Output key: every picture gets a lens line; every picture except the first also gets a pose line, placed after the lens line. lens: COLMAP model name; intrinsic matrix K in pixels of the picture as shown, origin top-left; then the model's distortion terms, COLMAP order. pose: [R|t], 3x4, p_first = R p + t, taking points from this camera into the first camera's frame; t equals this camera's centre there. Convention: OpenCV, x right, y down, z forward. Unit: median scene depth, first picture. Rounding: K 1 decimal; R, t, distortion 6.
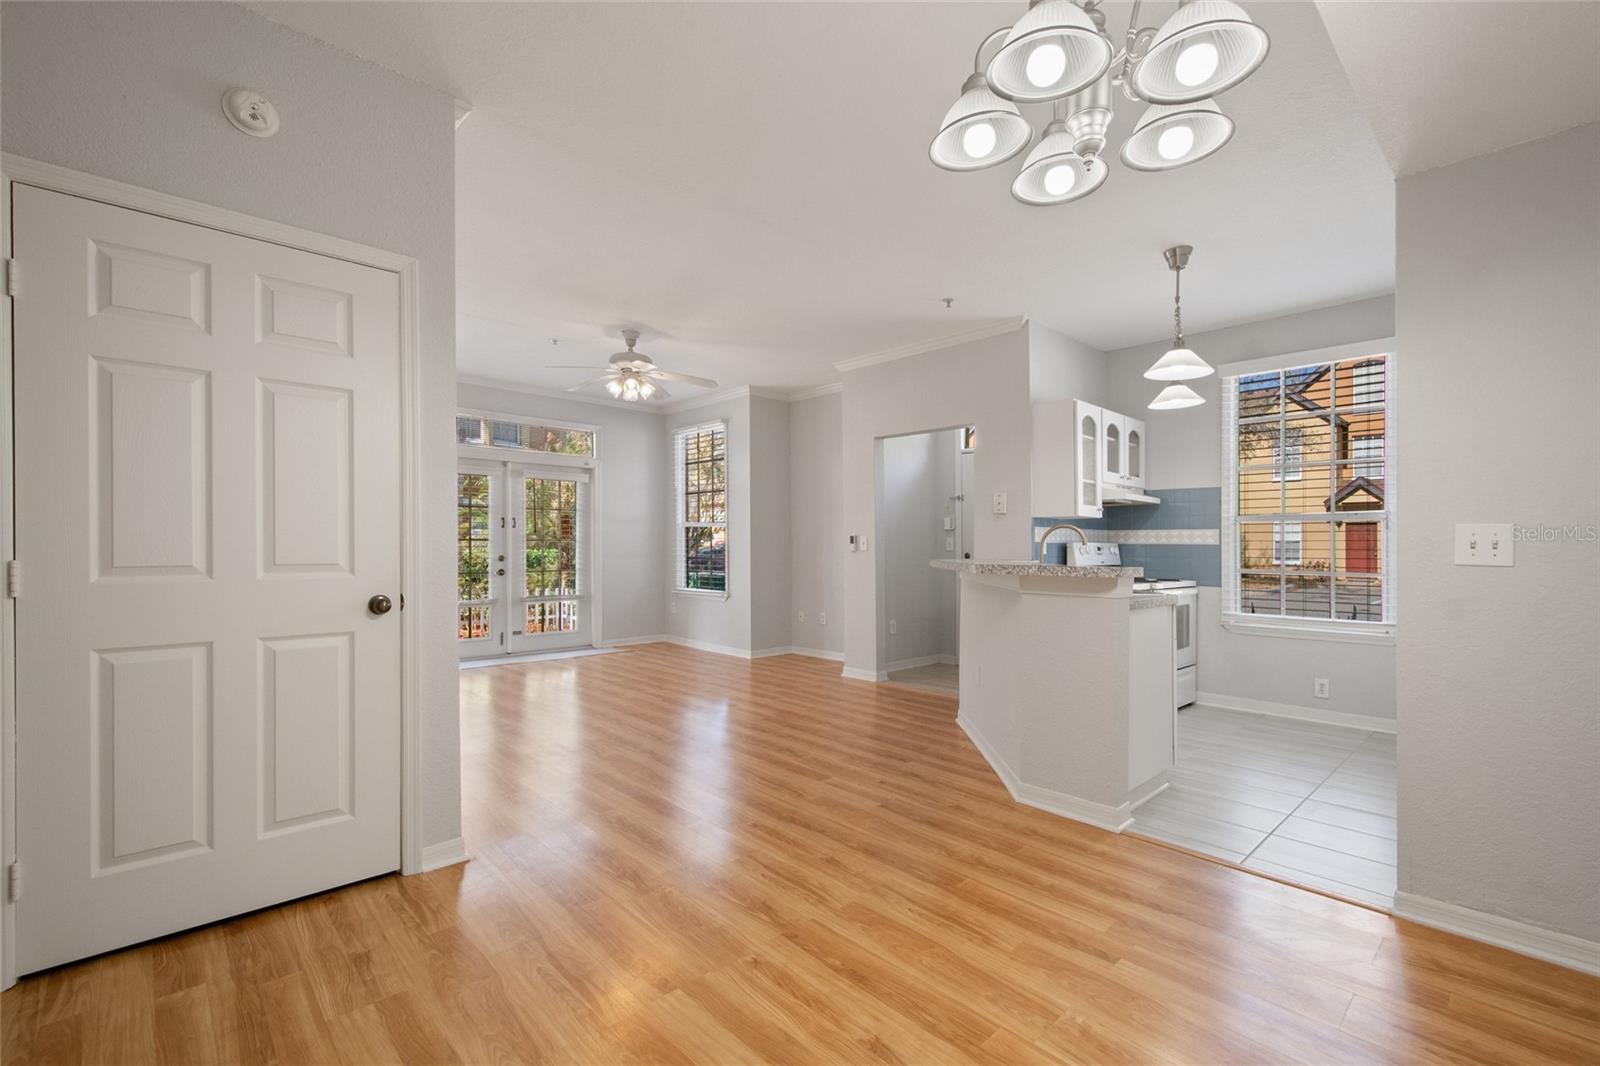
lens RADIAL K [[697.6, 0, 815.7], [0, 697.6, 535.5], [0, 0, 1]] dist [0.013972, -0.007642]
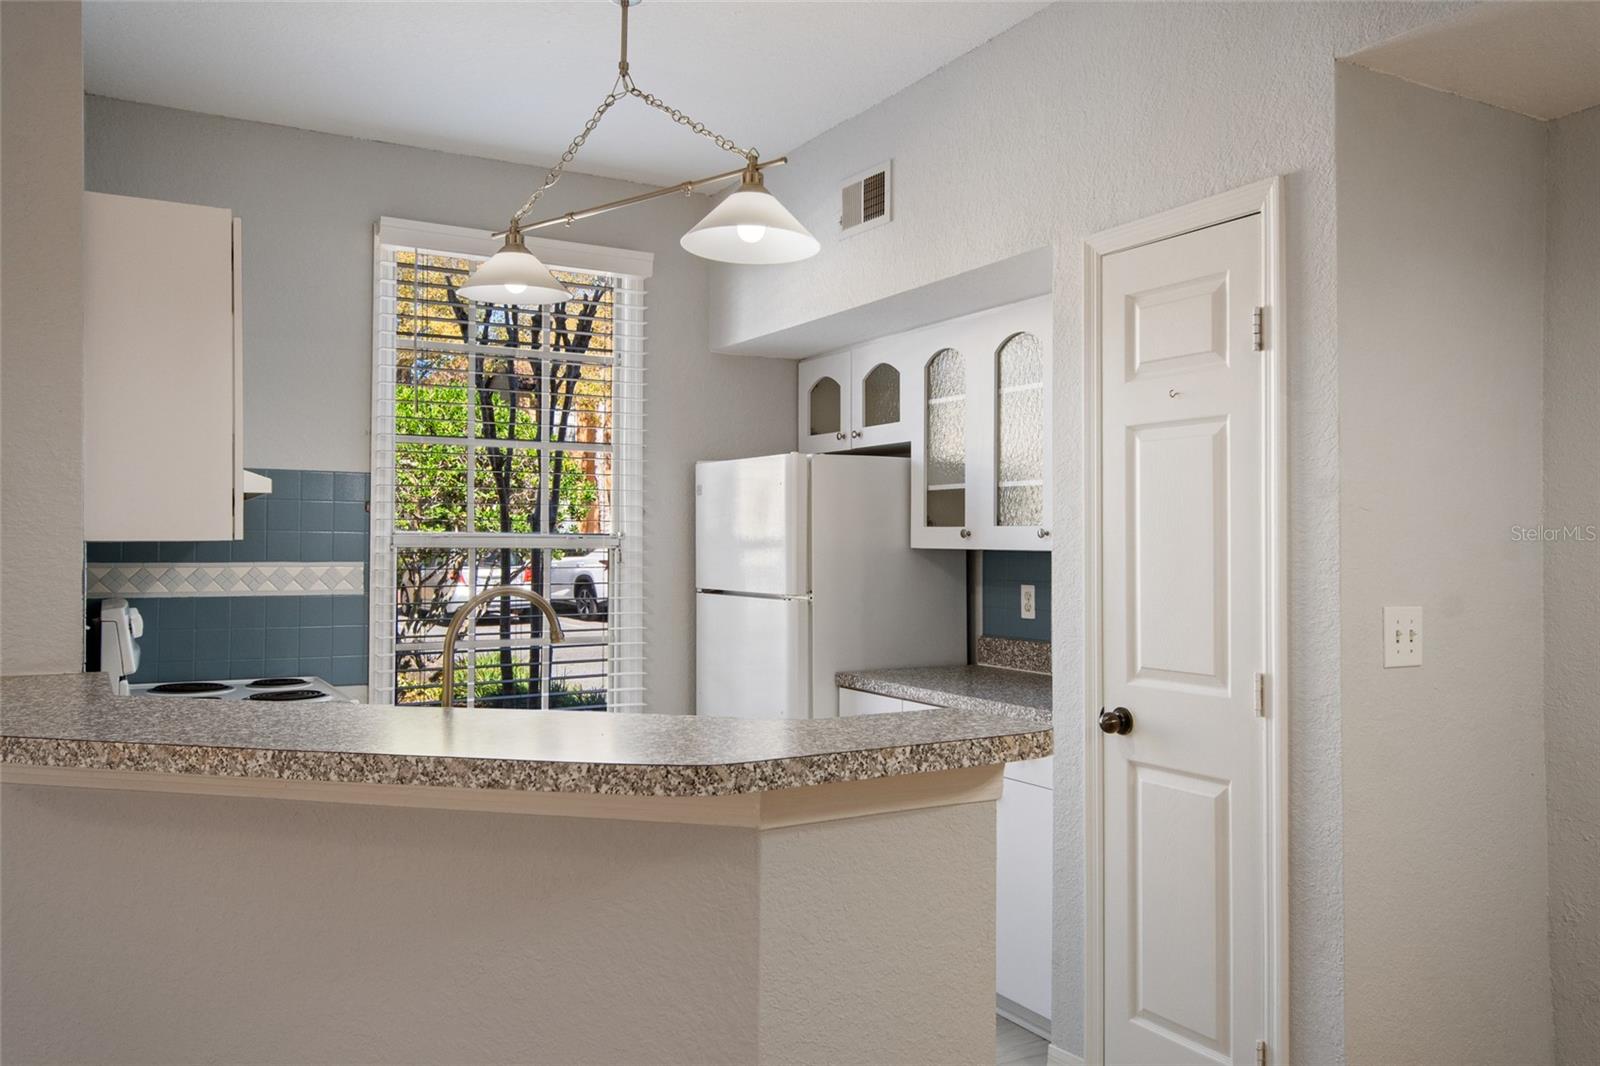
lens RADIAL K [[1203.6, 0, 794.9], [0, 1203.6, 532.9], [0, 0, 1]] dist [0.011630, 0.004500]
pose [[0.245834, 0.005338, 0.969297, -0.136430], [-0.013682, 0.999904, -0.002037, -0.030392], [-0.969215, -0.012761, 0.245884, 0.502529]]
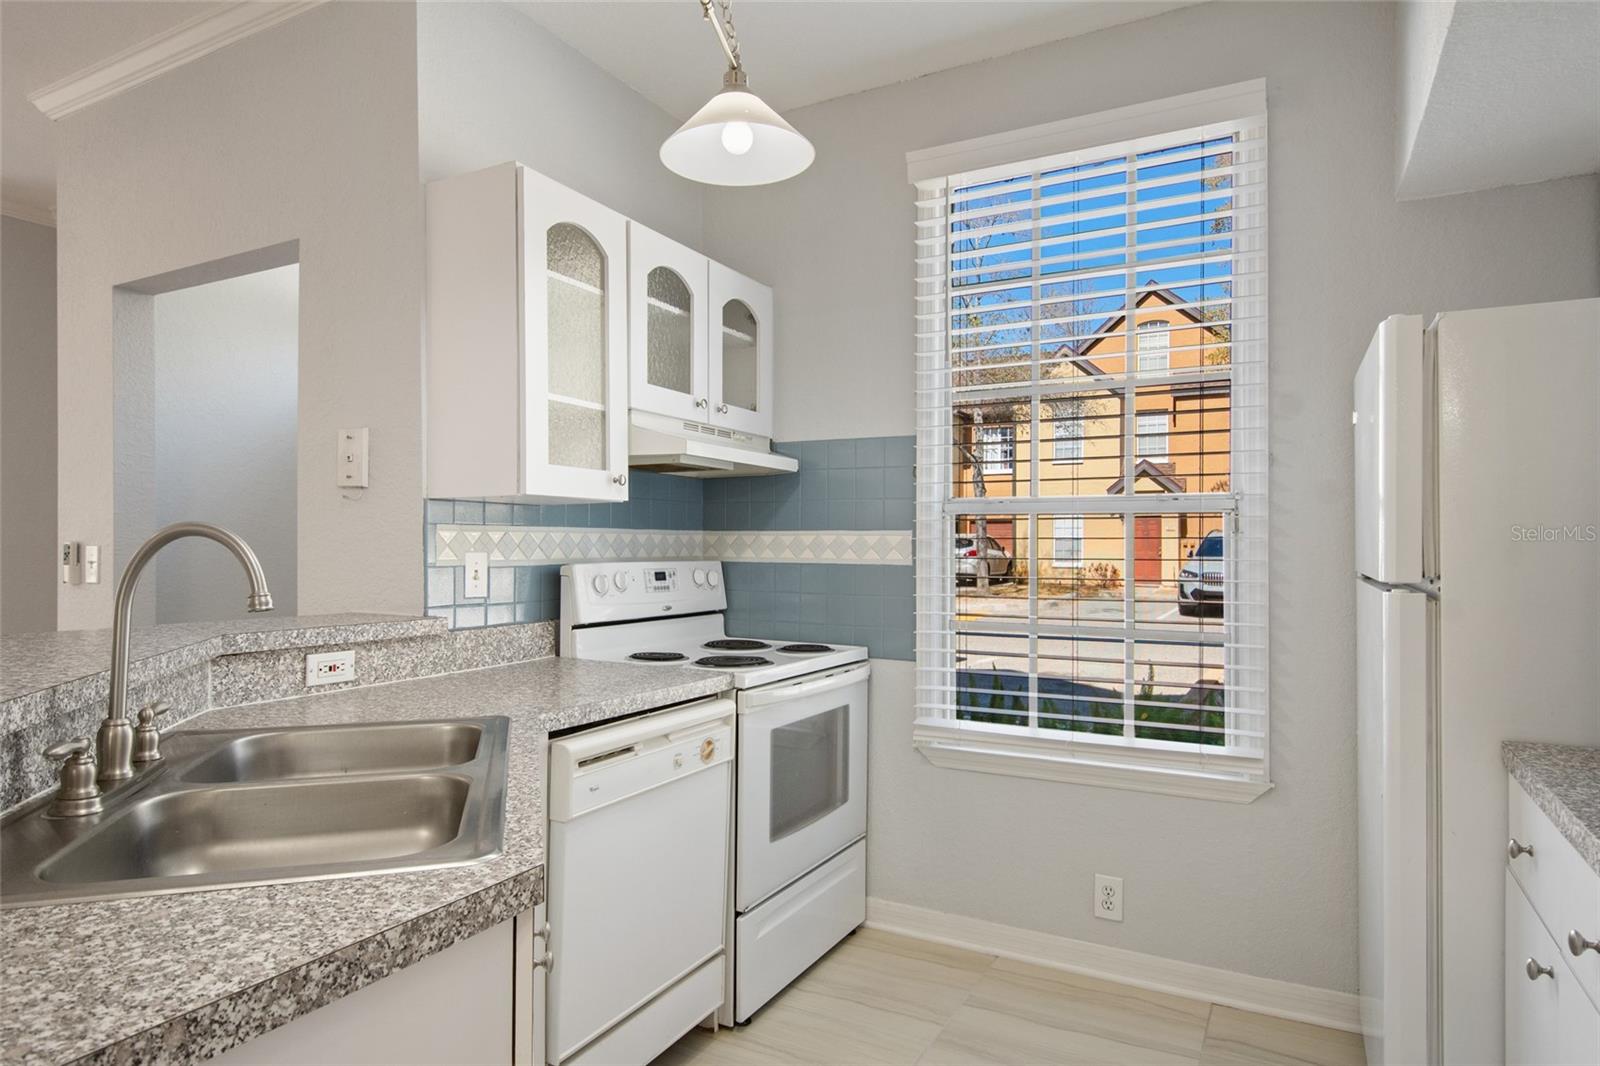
lens RADIAL K [[922.7, 0, 802.9], [0, 922.7, 535.2], [0, 0, 1]] dist [0.023420, -0.026504]
pose [[0.951768, 0.000844, 0.306816, 0.321542], [-0.002806, 0.999978, 0.005955, -0.009364], [-0.306805, -0.006528, 0.951750, 0.452092]]
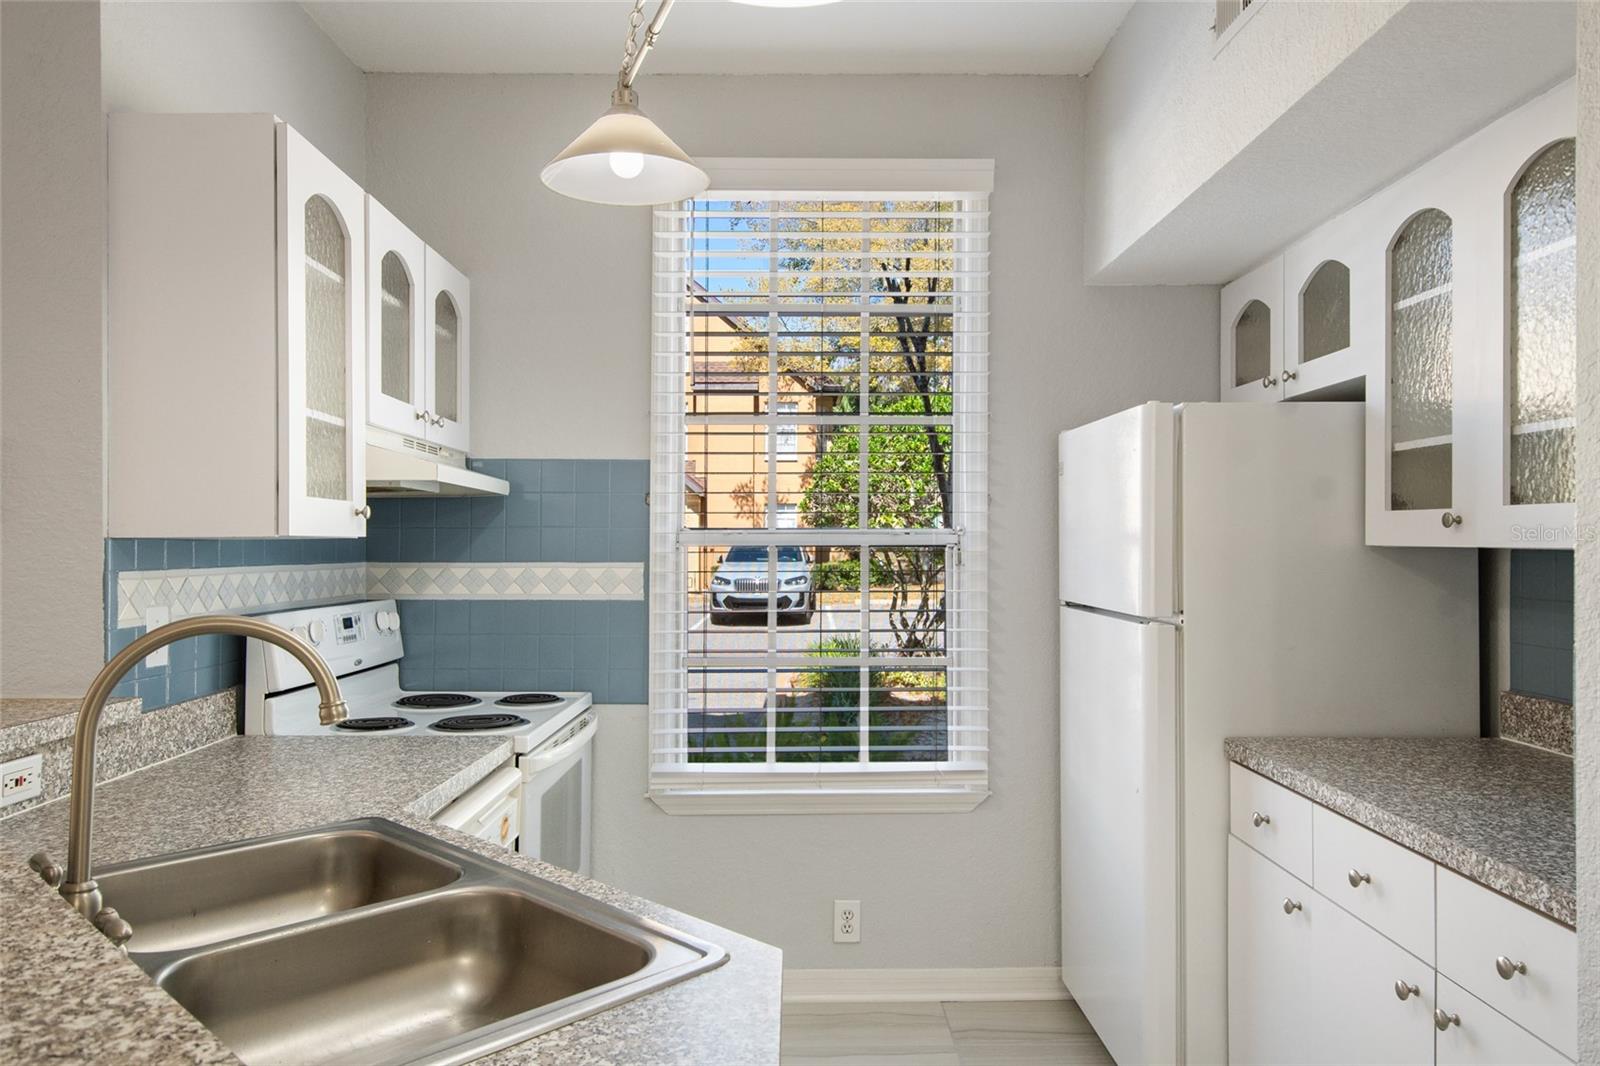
lens RADIAL K [[1073.4, 0, 807.4], [0, 1073.4, 530.1], [0, 0, 1]] dist [0.006738, -0.004715]
pose [[0.682476, 0.004544, 0.730894, 0.178346], [-0.005953, 0.999982, -0.000658, -0.027606], [-0.730884, -0.003902, 0.682491, 0.488200]]
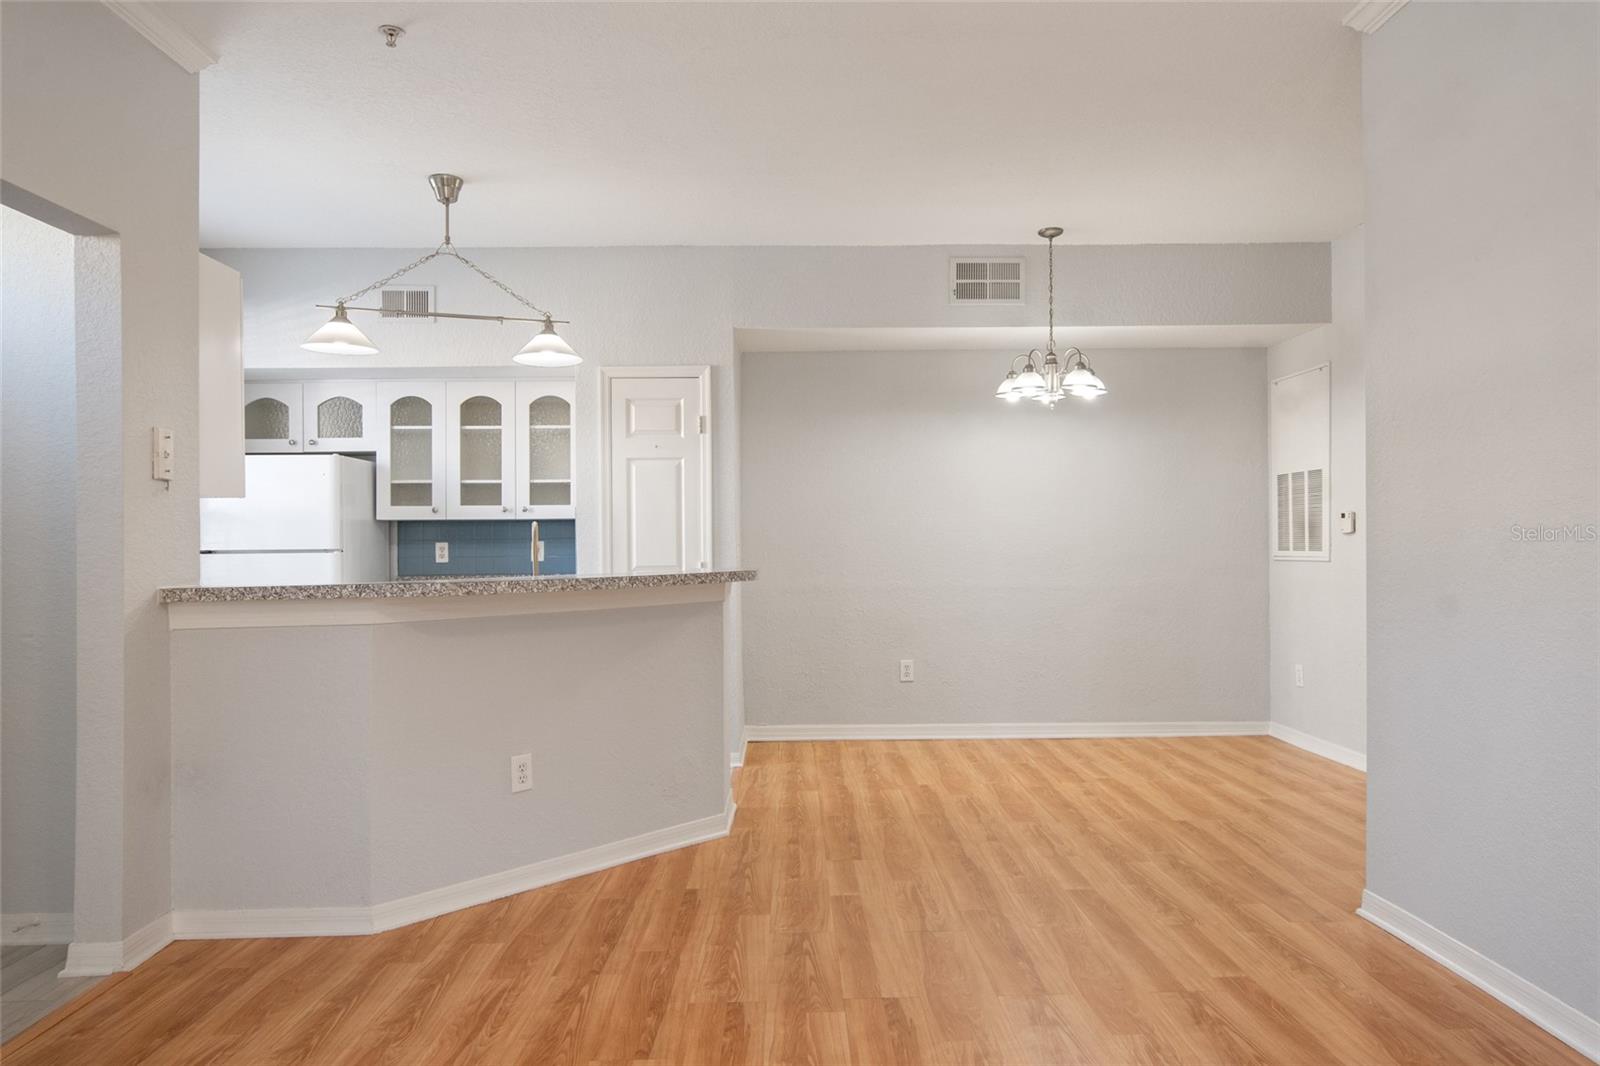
lens RADIAL K [[1073.4, 0, 807.4], [0, 1073.4, 530.1], [0, 0, 1]] dist [0.006738, -0.004715]
pose [[-0.734734, 0.014661, 0.678197, -0.427748], [0.001200, 0.999793, -0.020313, 0.011835], [-0.678354, -0.014111, -0.734599, 1.153500]]
